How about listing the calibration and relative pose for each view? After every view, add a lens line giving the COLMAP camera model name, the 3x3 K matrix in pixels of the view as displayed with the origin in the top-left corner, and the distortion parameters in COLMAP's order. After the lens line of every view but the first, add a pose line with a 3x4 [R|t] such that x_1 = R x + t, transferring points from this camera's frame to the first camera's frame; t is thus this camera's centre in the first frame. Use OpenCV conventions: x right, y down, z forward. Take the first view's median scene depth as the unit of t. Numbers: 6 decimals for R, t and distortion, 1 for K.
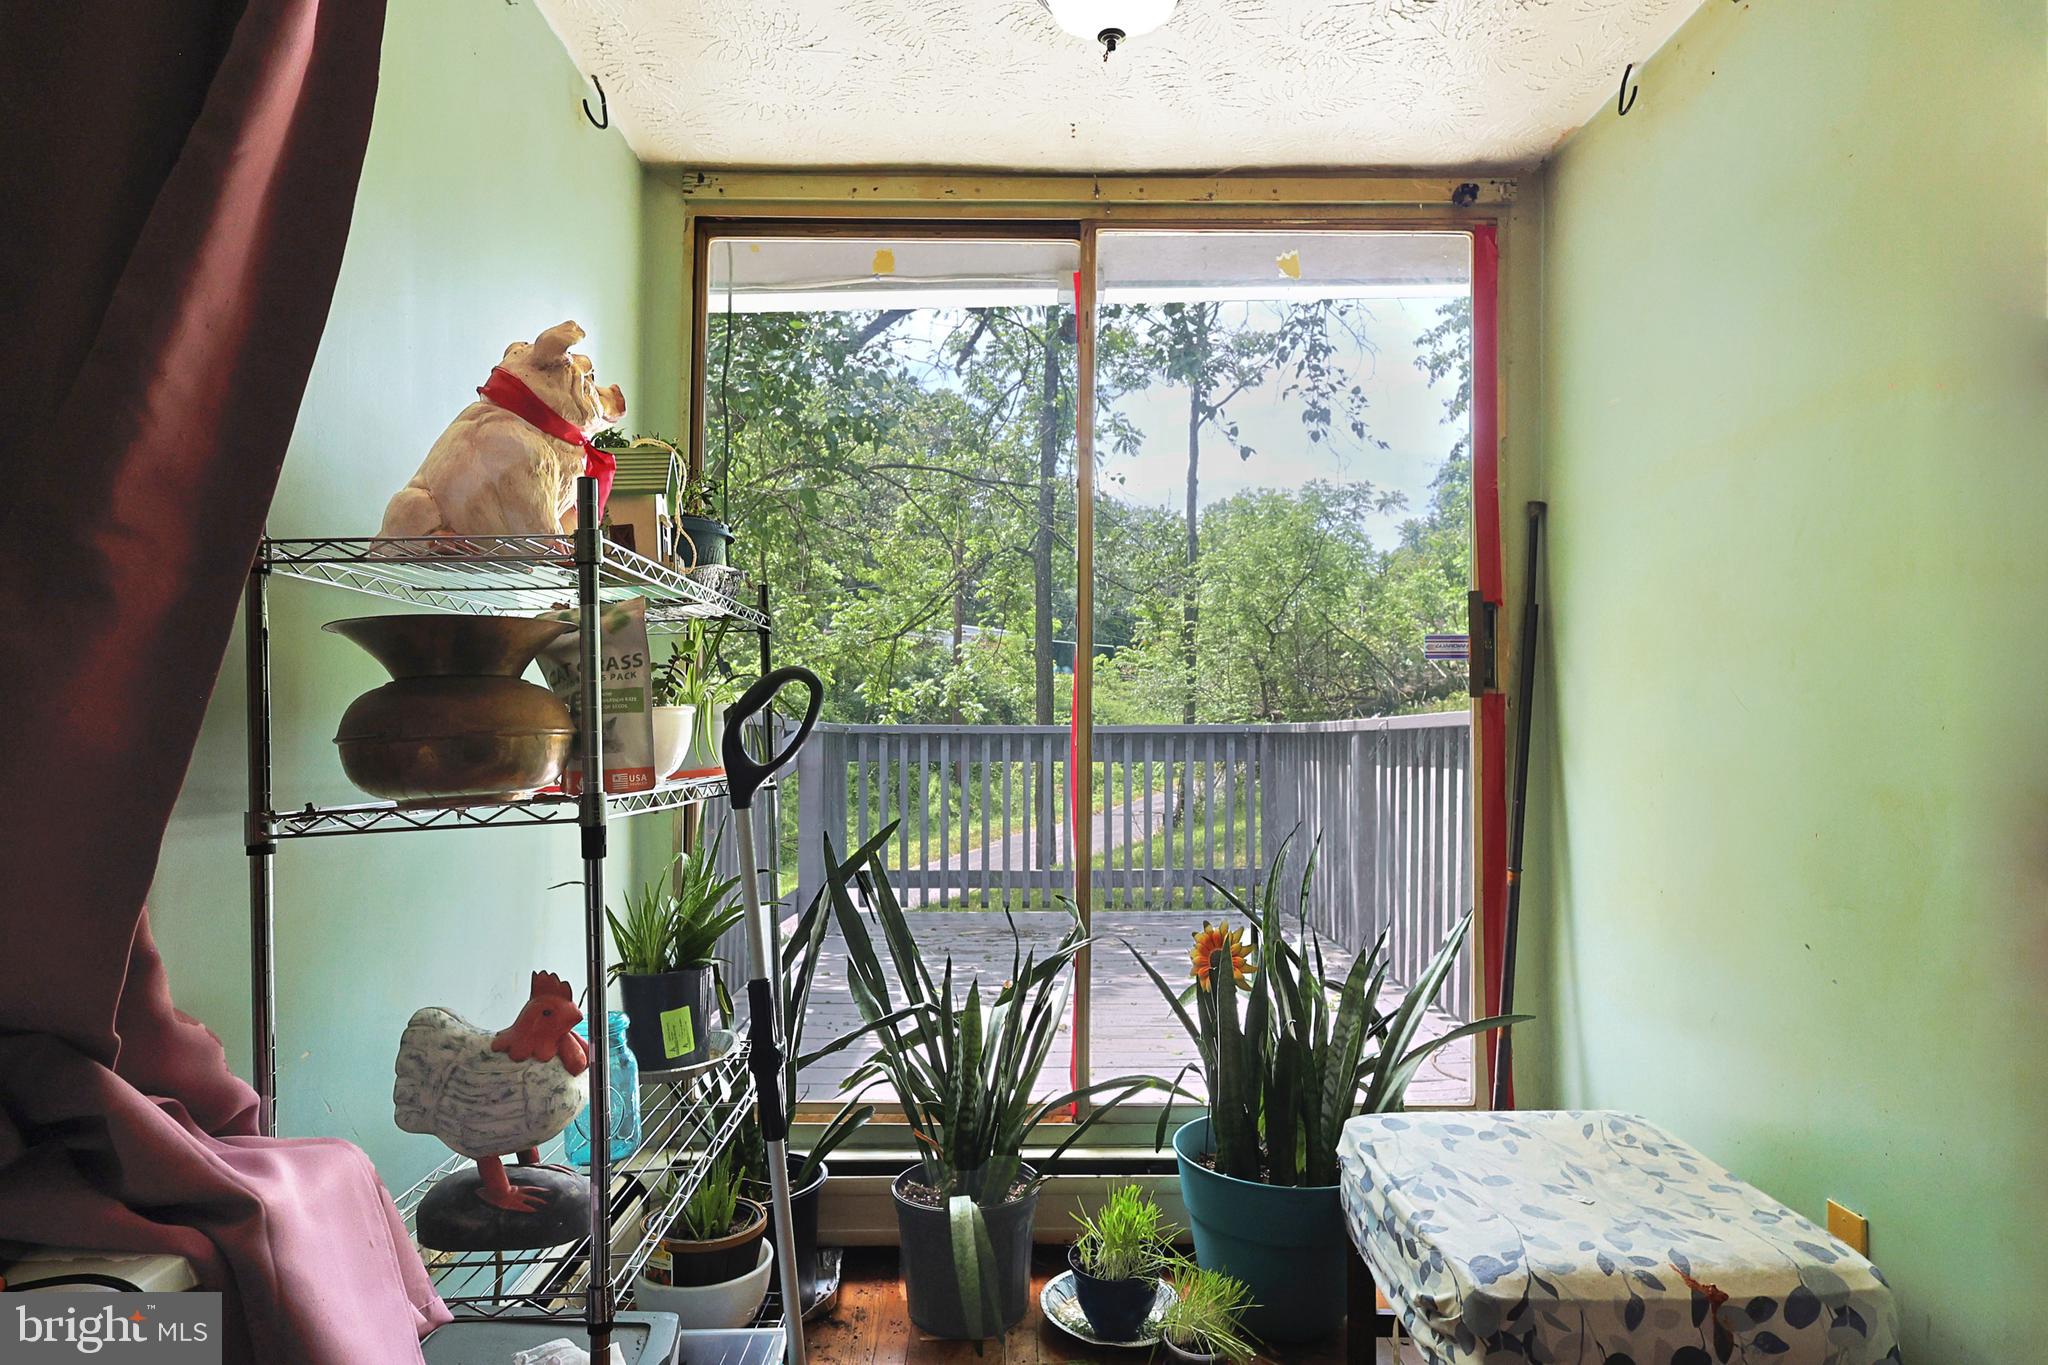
lens RADIAL K [[1095.4, 0, 1024.5], [0, 1095.4, 699.9], [0, 0, 1]] dist [-0.030483, -0.000900]
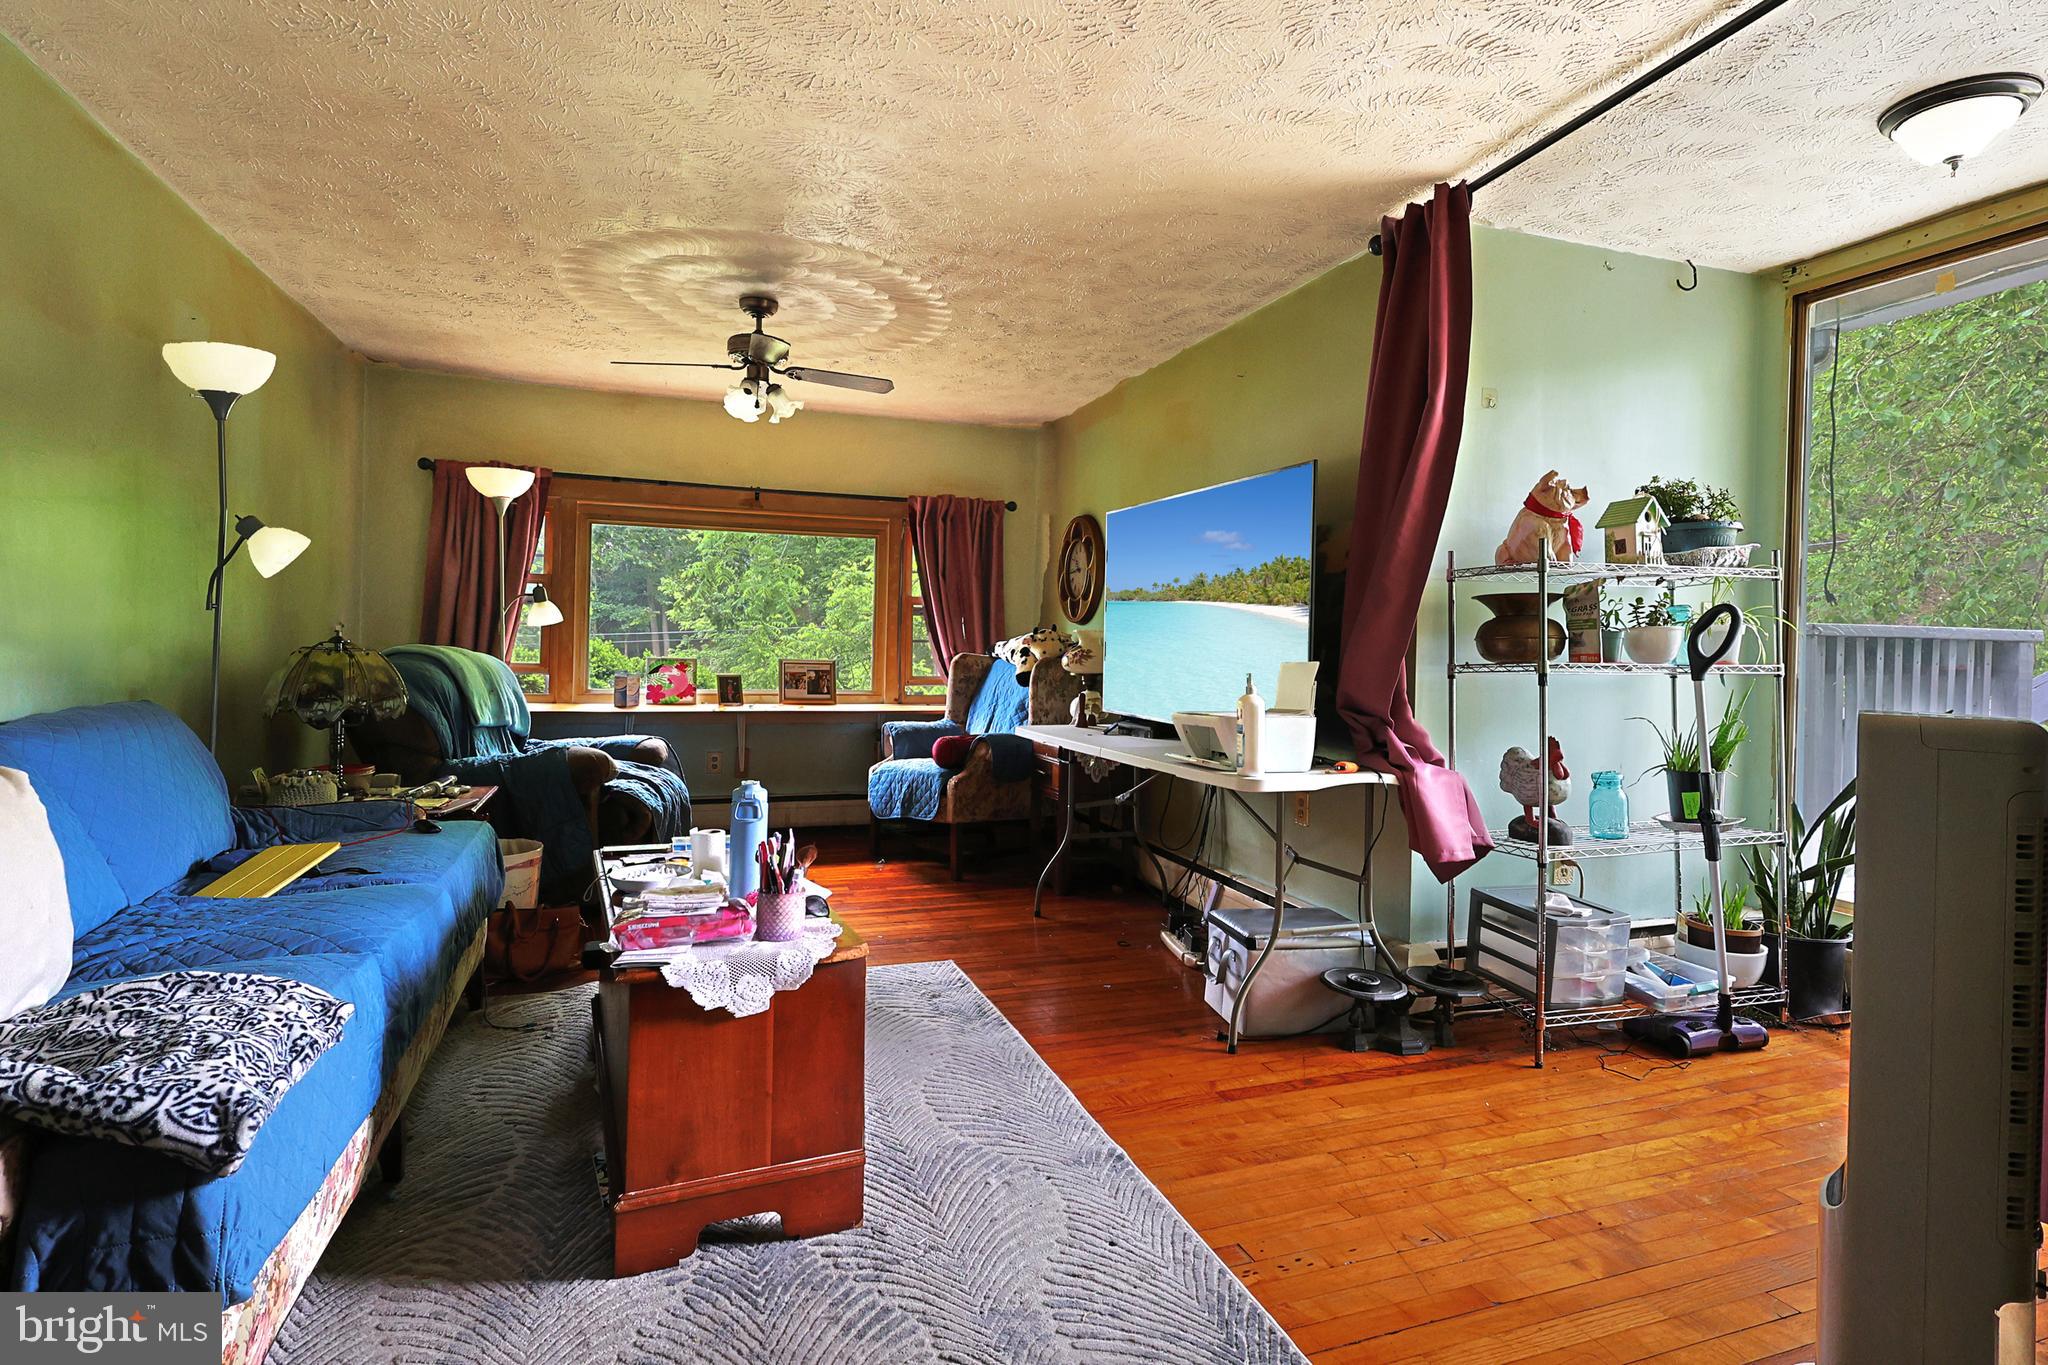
lens RADIAL K [[1002.4, 0, 1024.2], [0, 1002.4, 670.0], [0, 0, 1]] dist [-0.003571, 0.003975]
pose [[0.302239, 0.029698, -0.952770, 1.376185], [0.007407, 0.999411, 0.033501, 0.019414], [0.953203, -0.017183, 0.301841, -0.827419]]
